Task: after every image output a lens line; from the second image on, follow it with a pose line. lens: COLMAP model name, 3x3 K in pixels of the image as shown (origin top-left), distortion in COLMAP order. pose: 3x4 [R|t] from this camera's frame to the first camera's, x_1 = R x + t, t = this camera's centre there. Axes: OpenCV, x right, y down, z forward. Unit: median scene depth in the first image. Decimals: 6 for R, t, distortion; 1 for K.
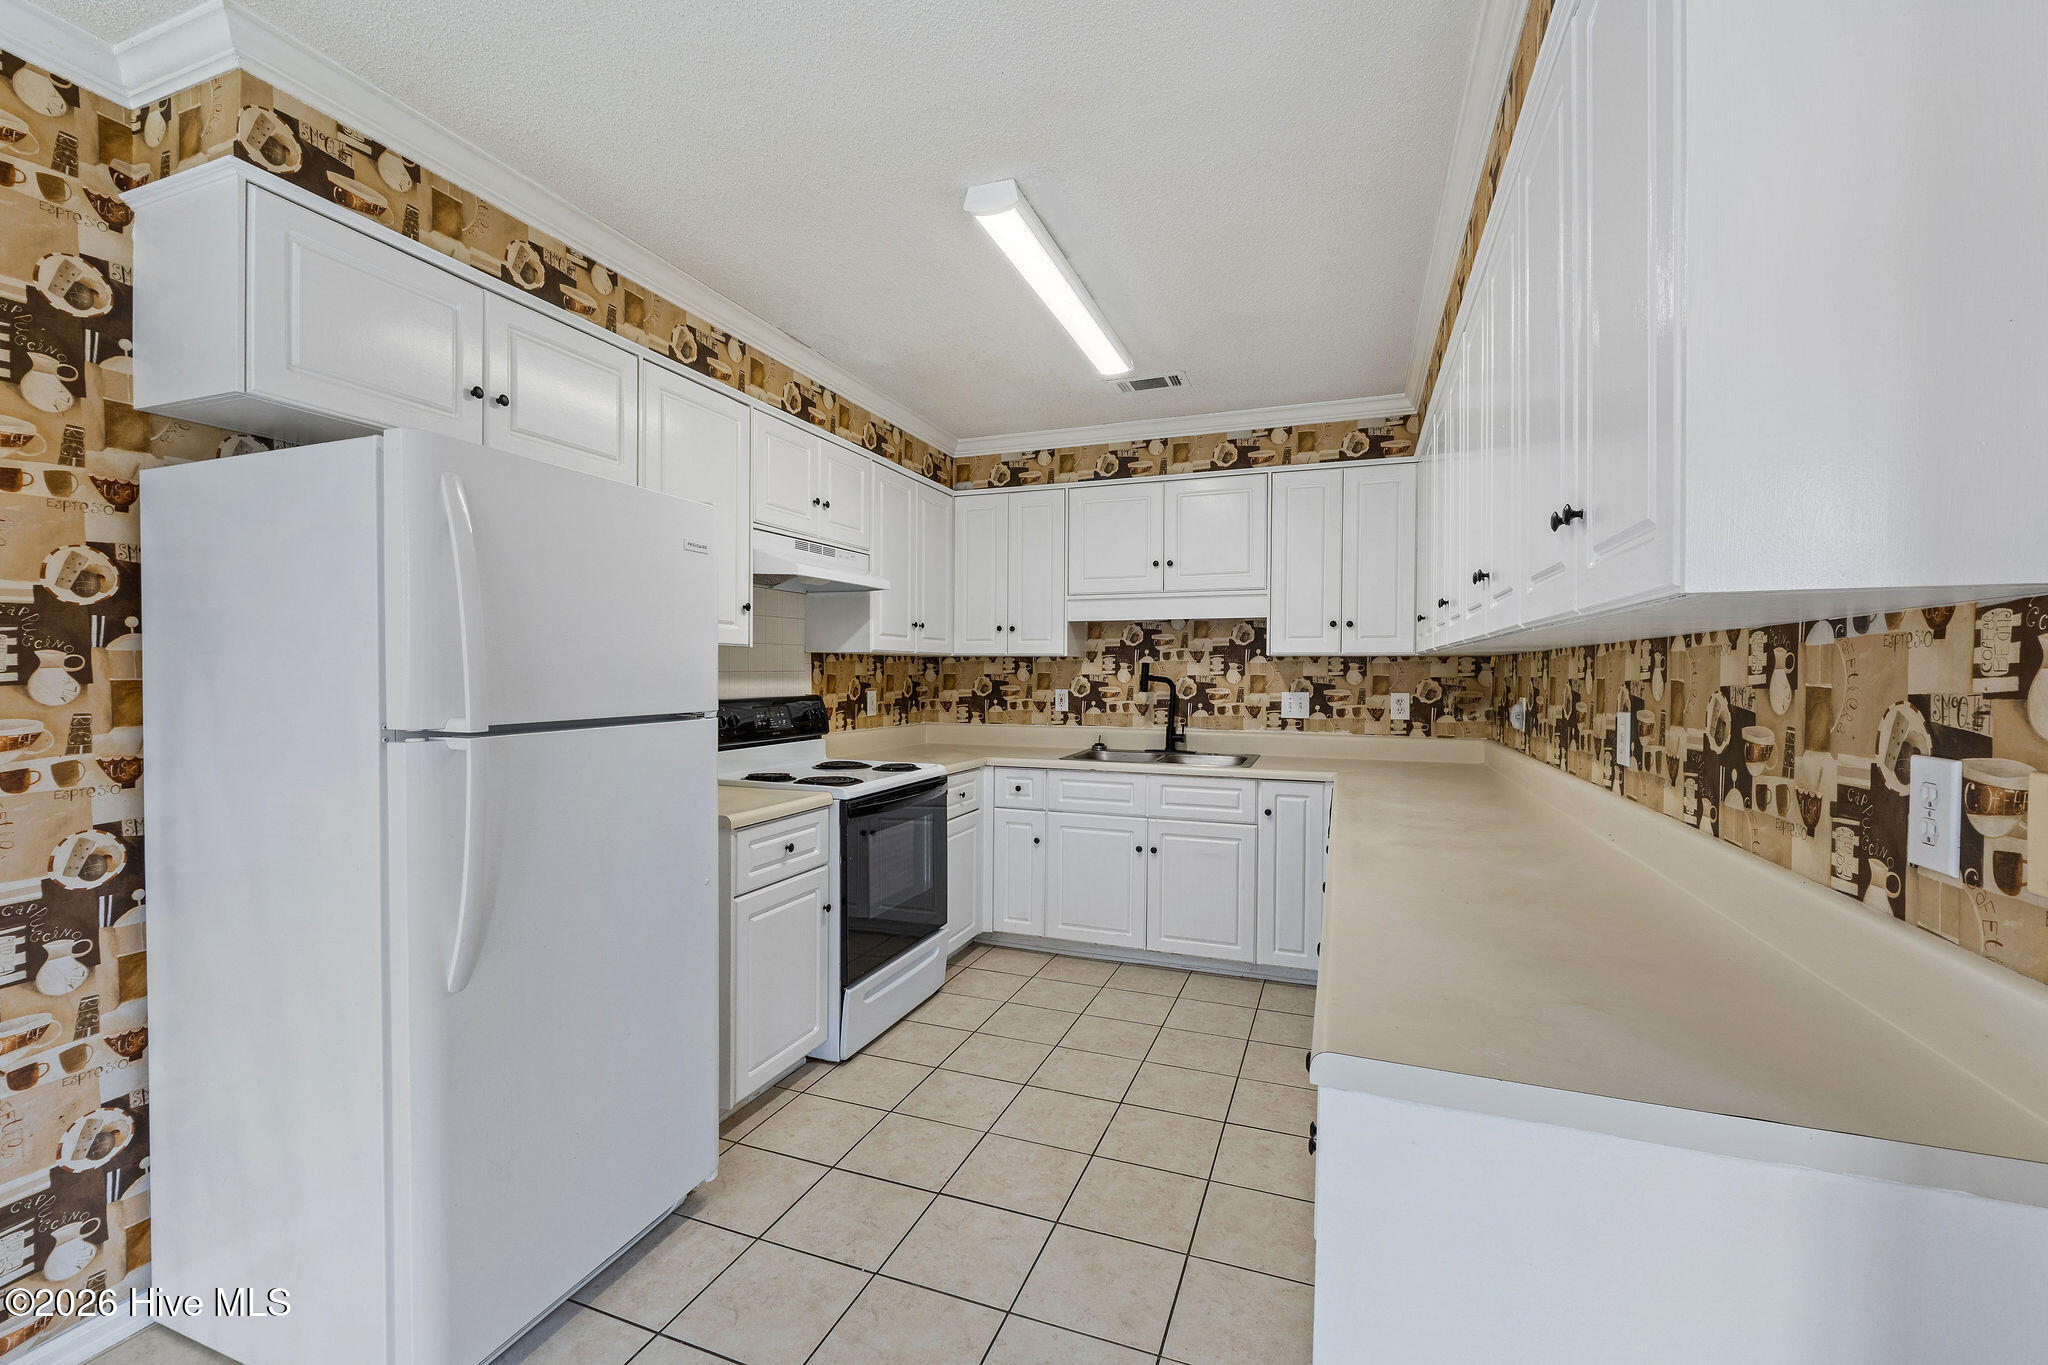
lens RADIAL K [[856.5, 0, 1012.0], [0, 856.5, 682.4], [0, 0, 1]] dist [-0.005502, -0.001565]
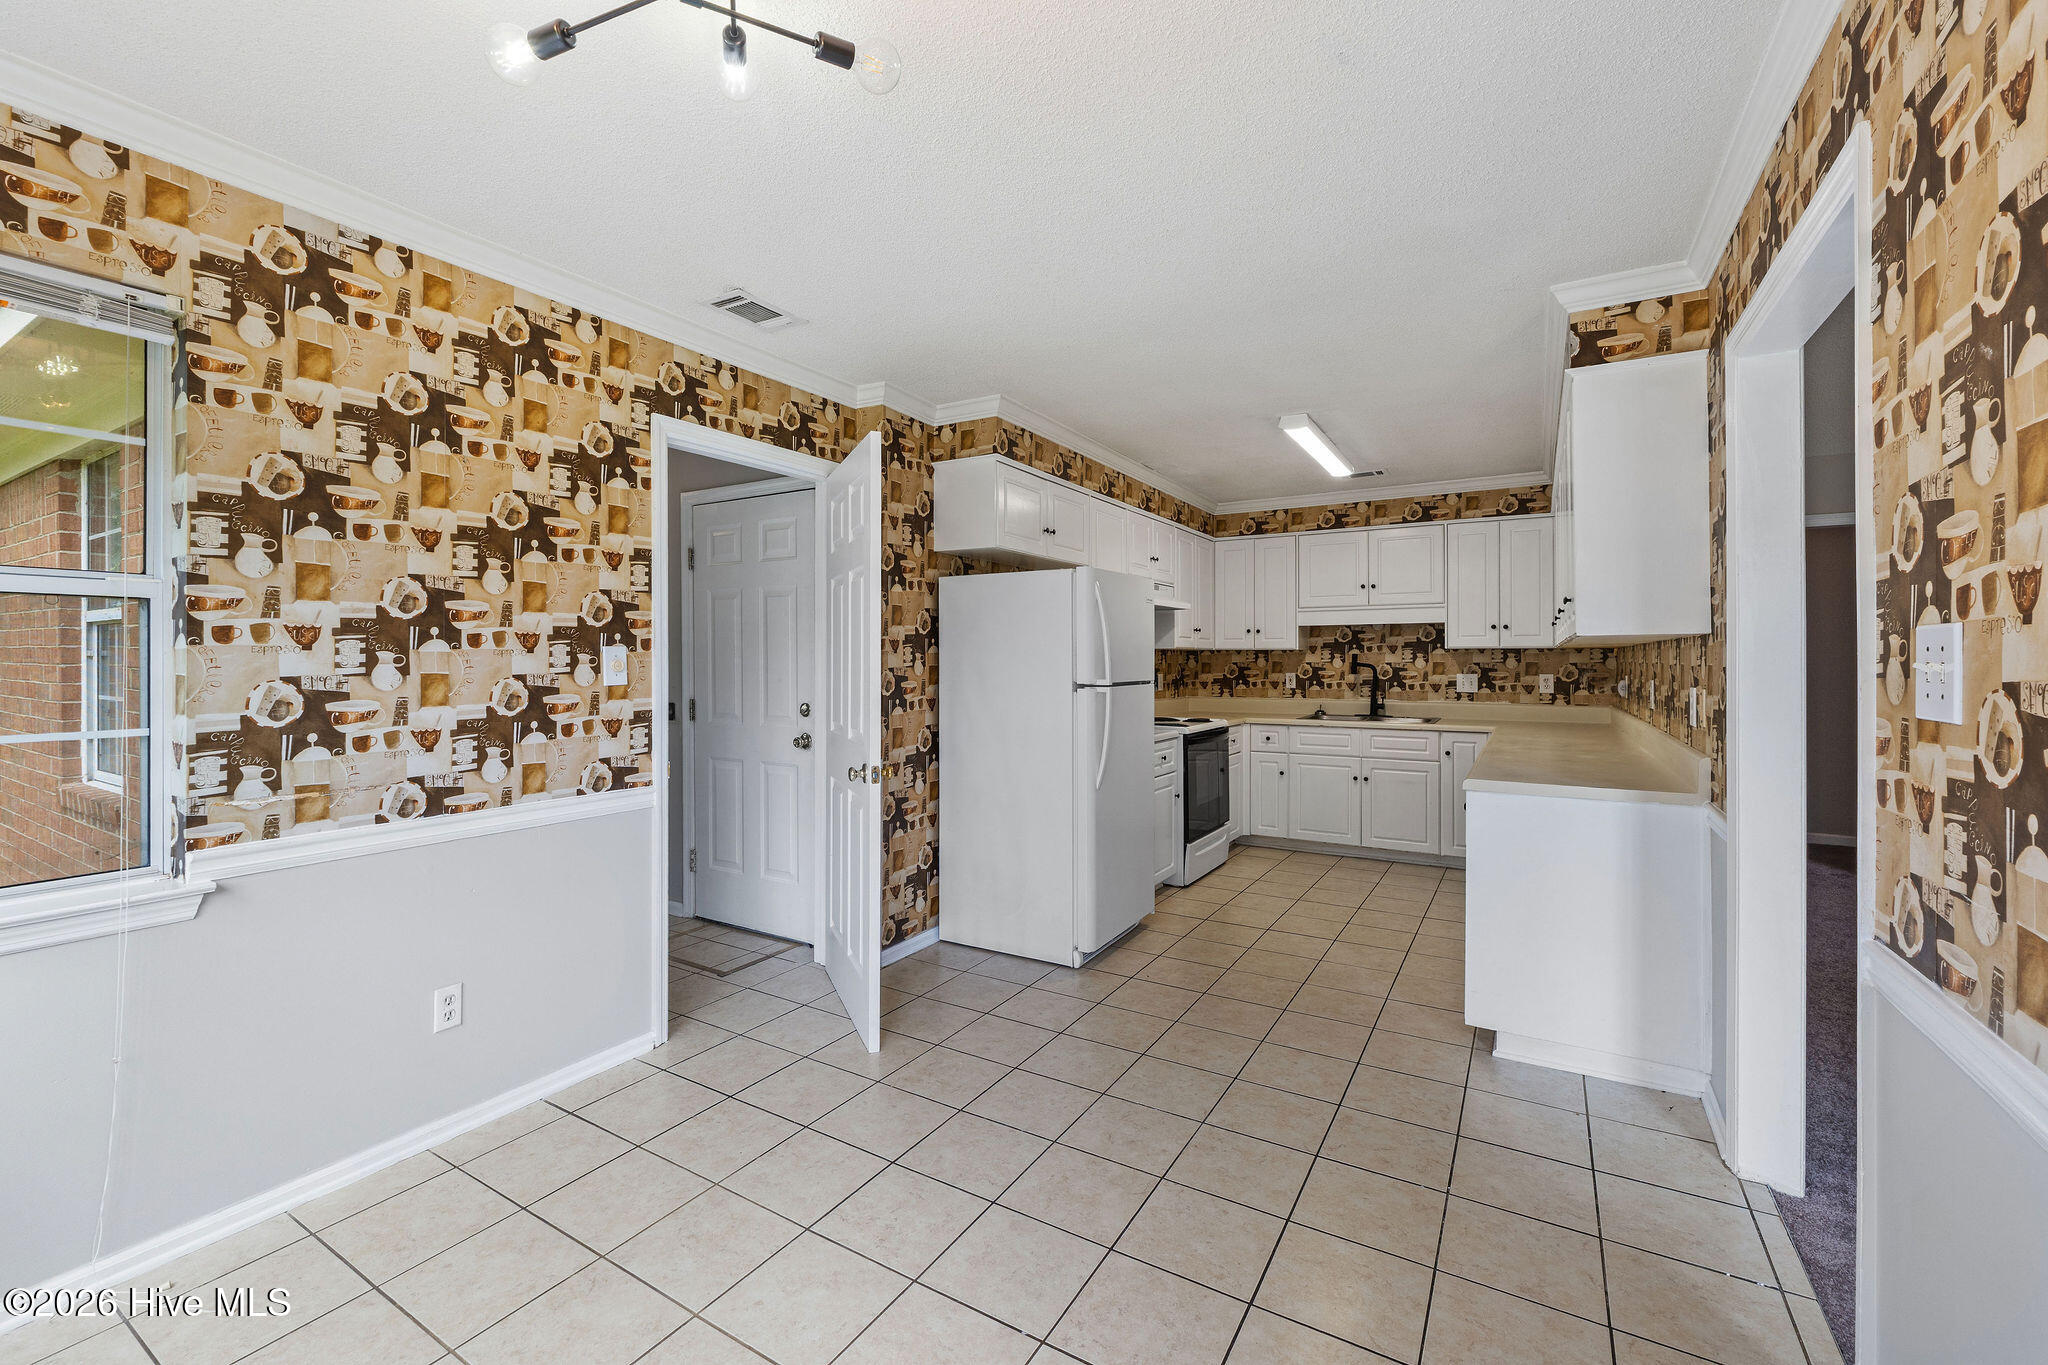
lens RADIAL K [[856.5, 0, 1008.0], [0, 856.5, 653.9], [0, 0, 1]] dist [-0.005502, -0.001565]
pose [[0.983534, -0.006421, -0.180607, -0.176384], [0.002526, 0.999759, -0.021787, 0.007678], [0.180703, 0.020972, 0.983314, -0.581708]]
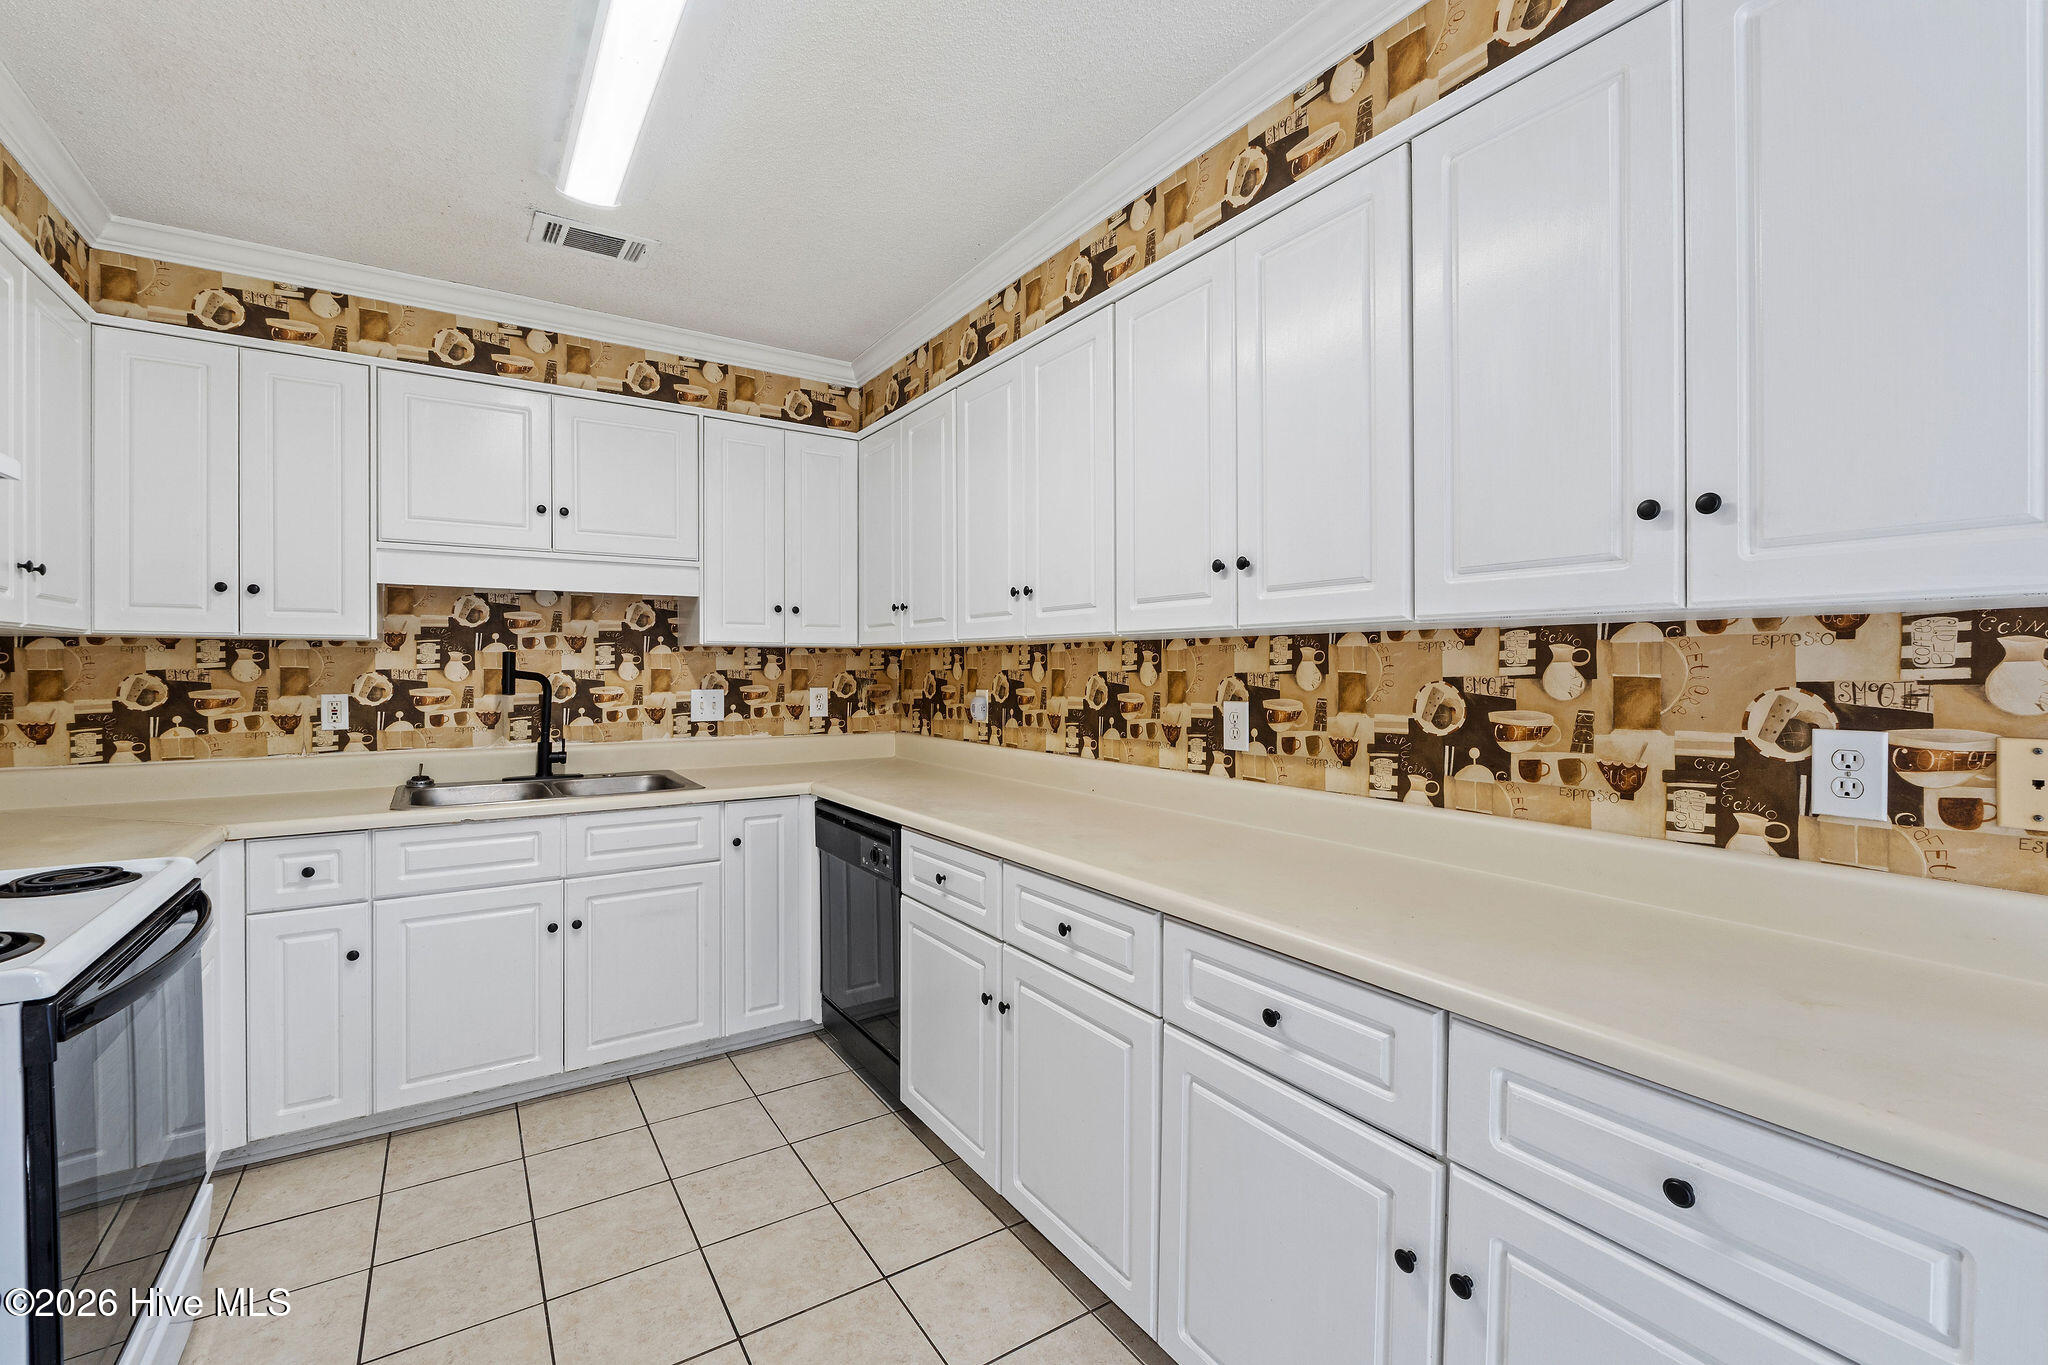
lens RADIAL K [[856.5, 0, 1001.3], [0, 856.5, 672.4], [0, 0, 1]] dist [-0.005502, -0.001565]
pose [[0.596370, -0.008296, 0.802667, -0.176255], [0.011065, 0.999937, 0.002114, -0.004181], [-0.802634, 0.007621, 0.596424, 0.305781]]
